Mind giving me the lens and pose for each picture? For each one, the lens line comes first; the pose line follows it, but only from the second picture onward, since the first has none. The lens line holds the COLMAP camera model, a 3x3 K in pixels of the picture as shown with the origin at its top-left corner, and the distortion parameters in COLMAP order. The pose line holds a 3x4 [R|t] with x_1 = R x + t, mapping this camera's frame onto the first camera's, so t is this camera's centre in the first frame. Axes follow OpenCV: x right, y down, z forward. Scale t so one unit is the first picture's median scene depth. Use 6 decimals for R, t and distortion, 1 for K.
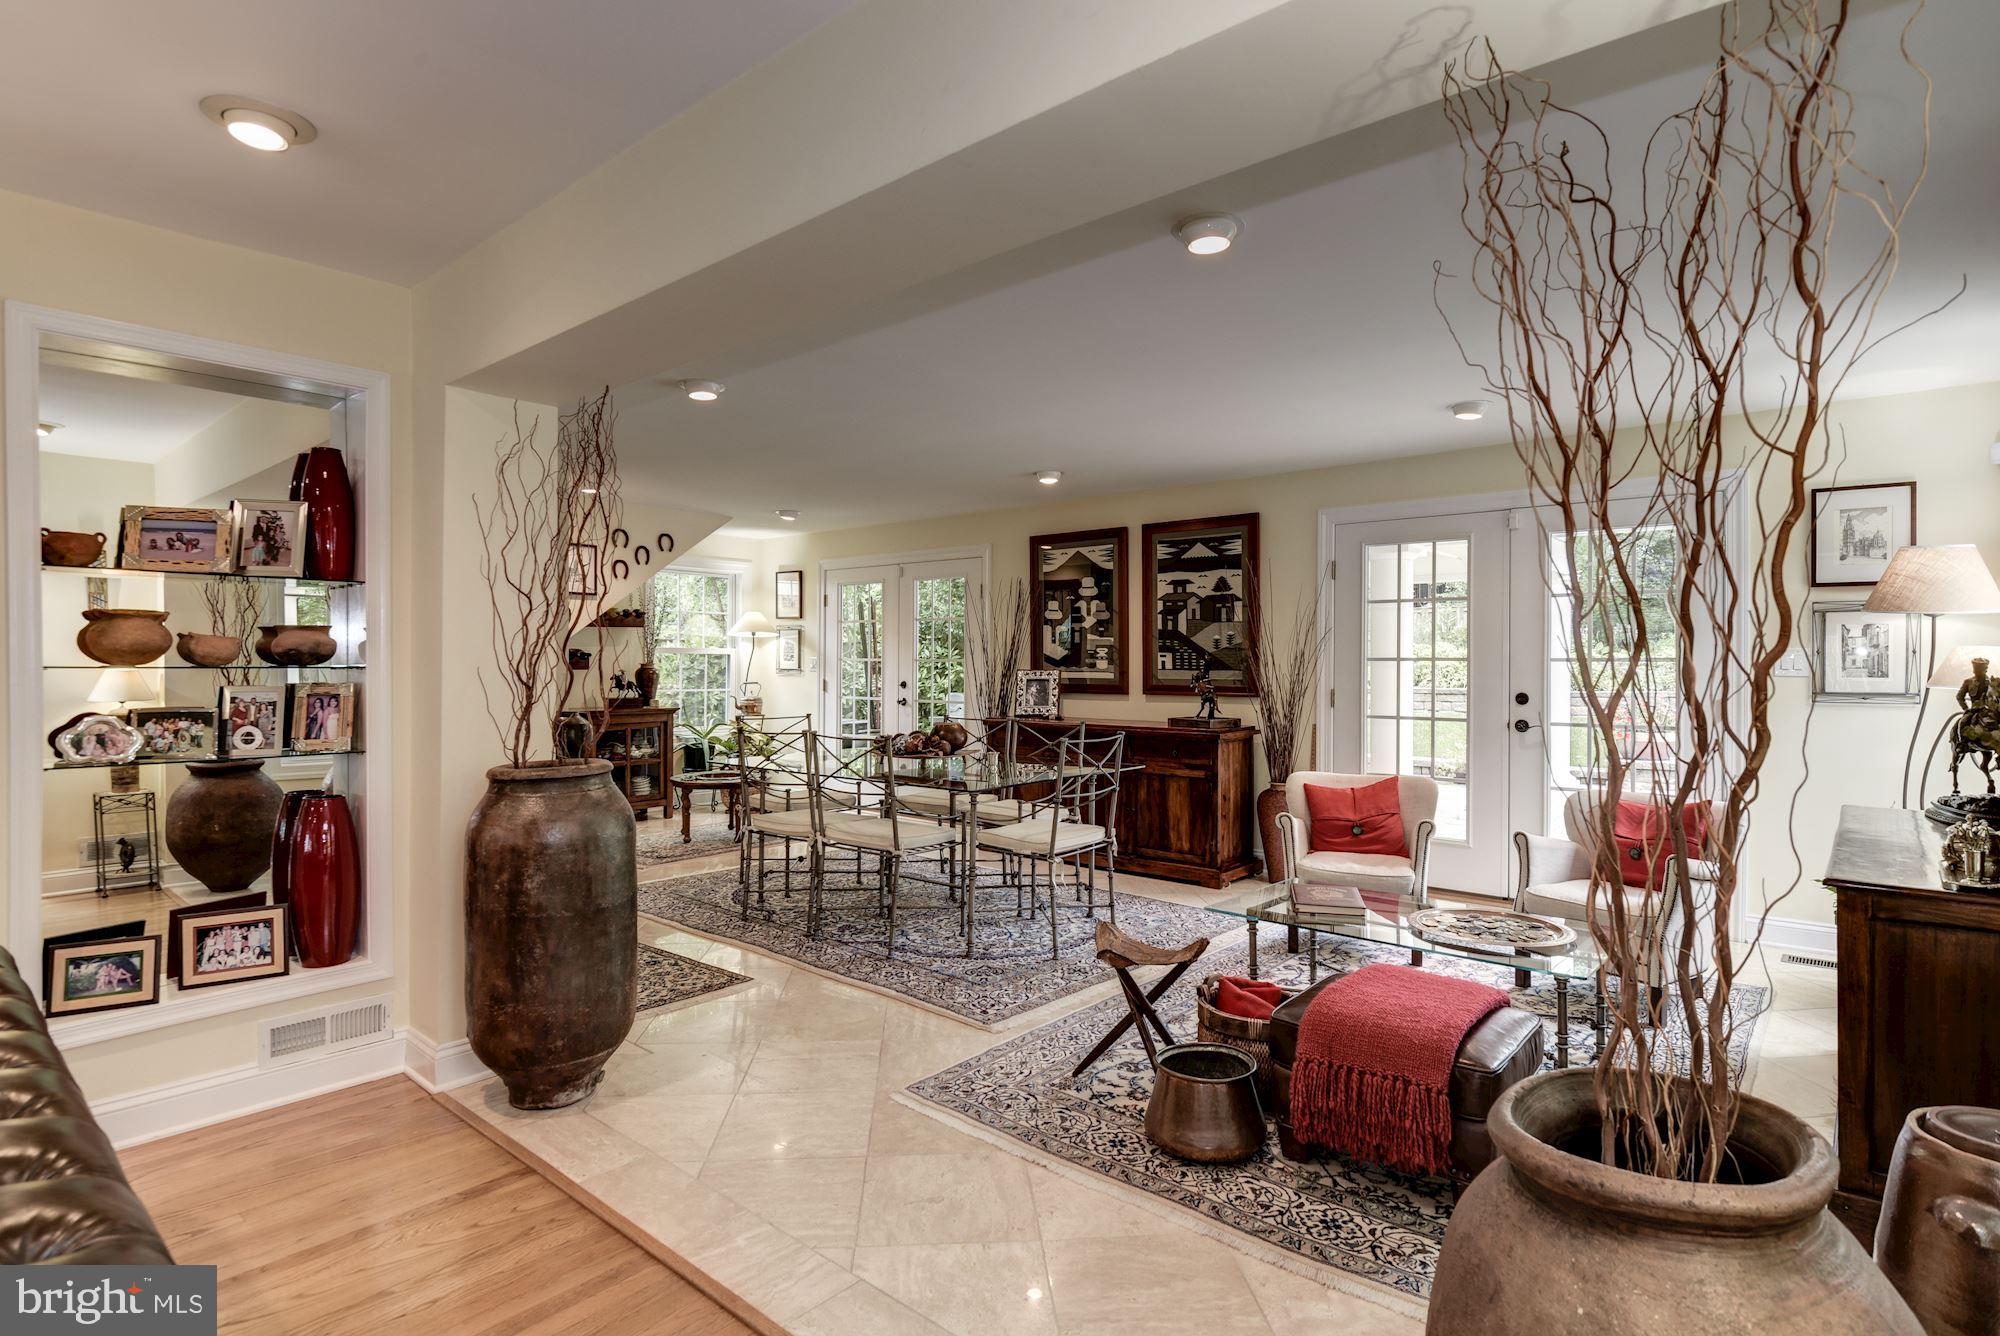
lens RADIAL K [[1005.9, 0, 1000.0], [0, 1005.9, 668.0], [0, 0, 1]] dist [0.002030, 0.000089]
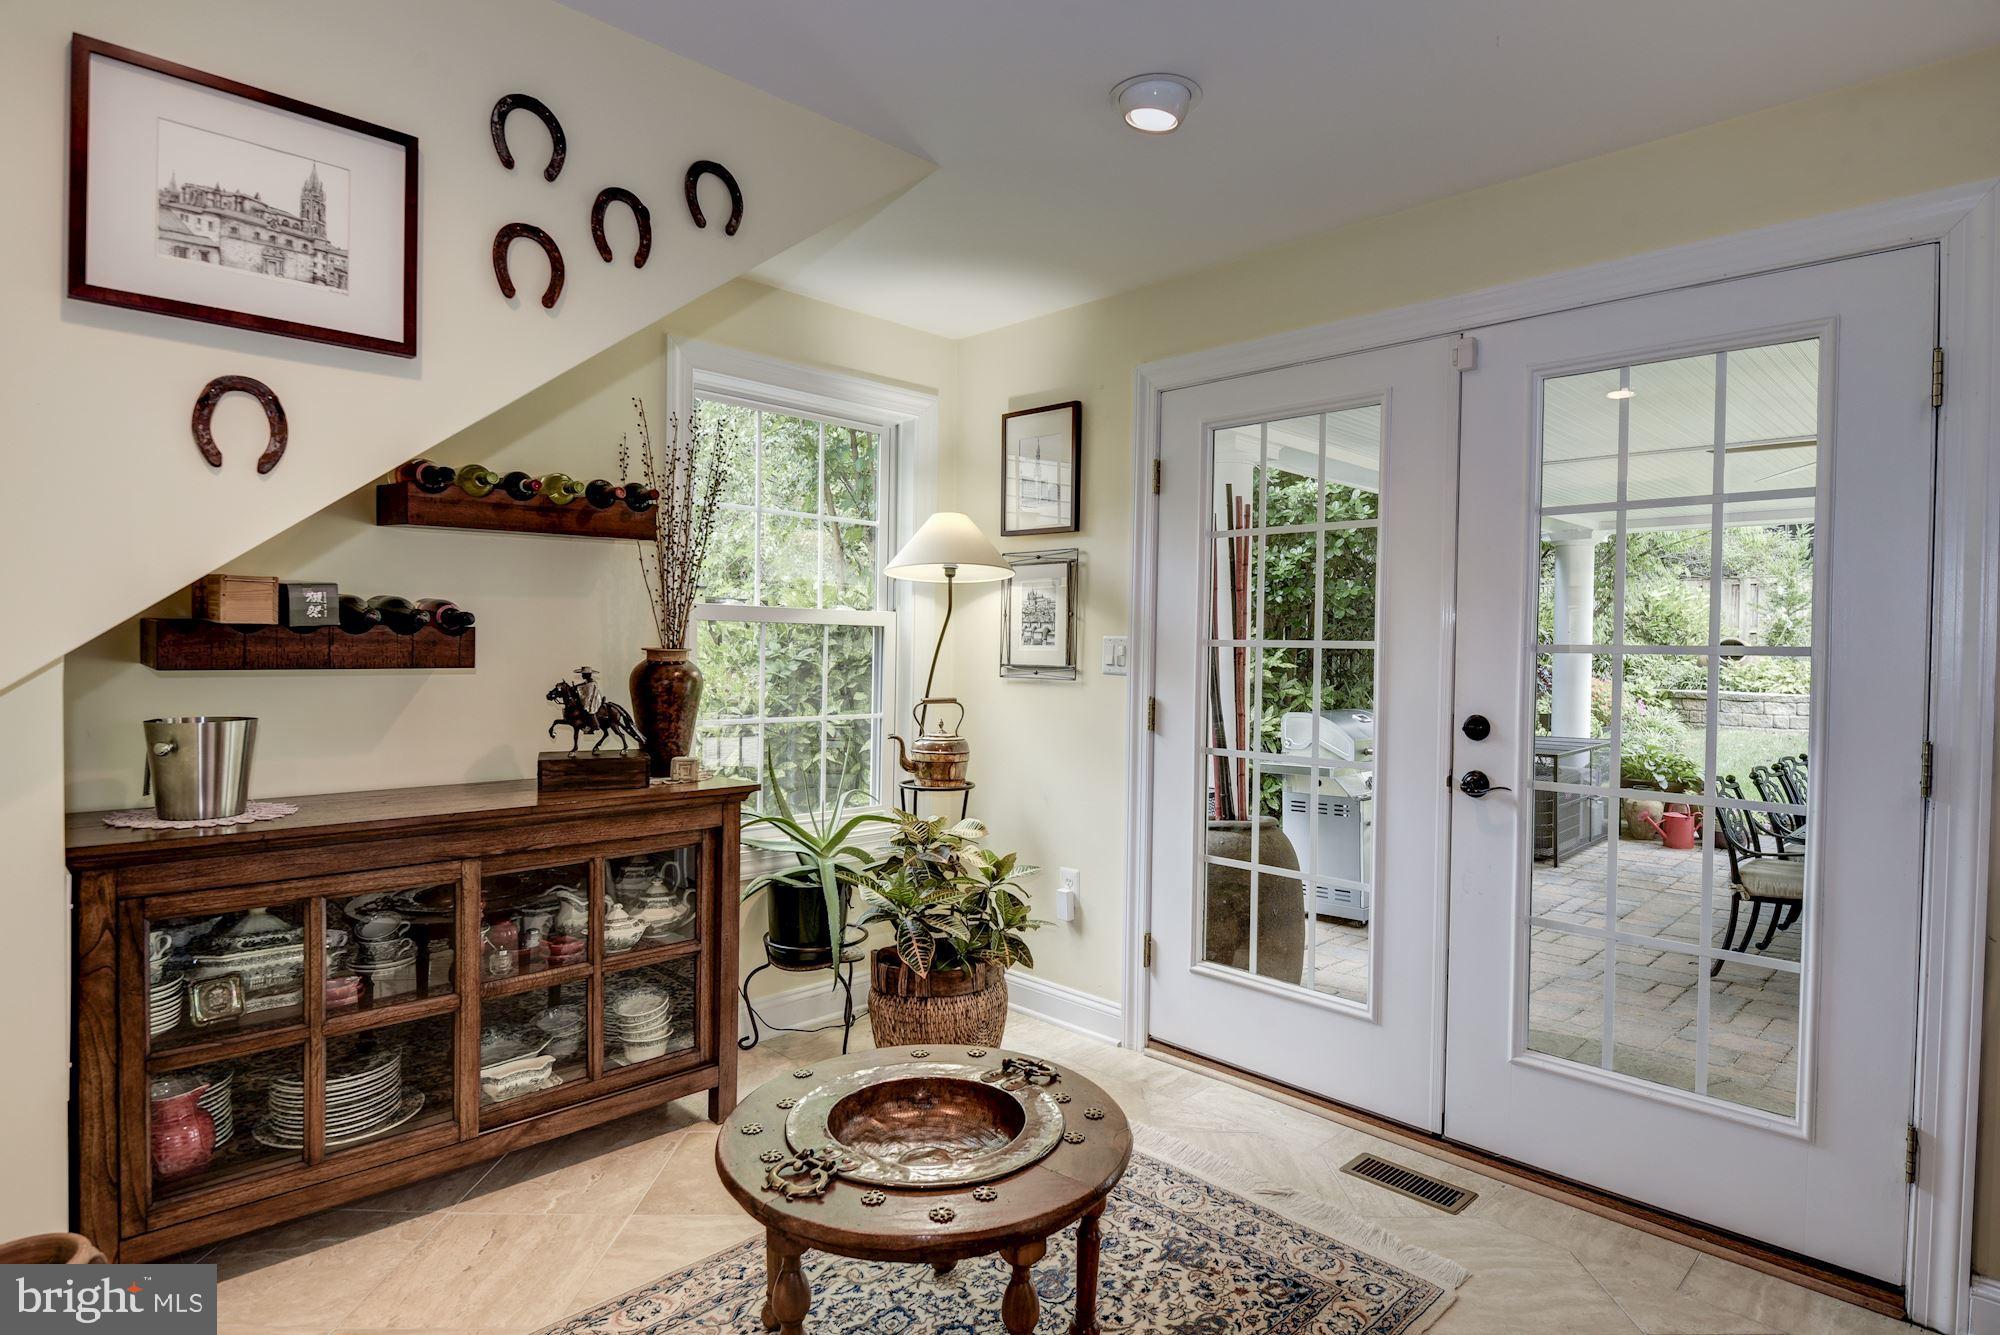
lens RADIAL K [[1070.4, 0, 1000.0], [0, 1070.4, 667.5], [0, 0, 1]] dist [-0.020216, -0.000178]
pose [[0.996334, 0.012410, -0.084648, -0.209390], [-0.011228, 0.999833, 0.014427, -0.004713], [0.084813, -0.013424, 0.996306, 0.655089]]
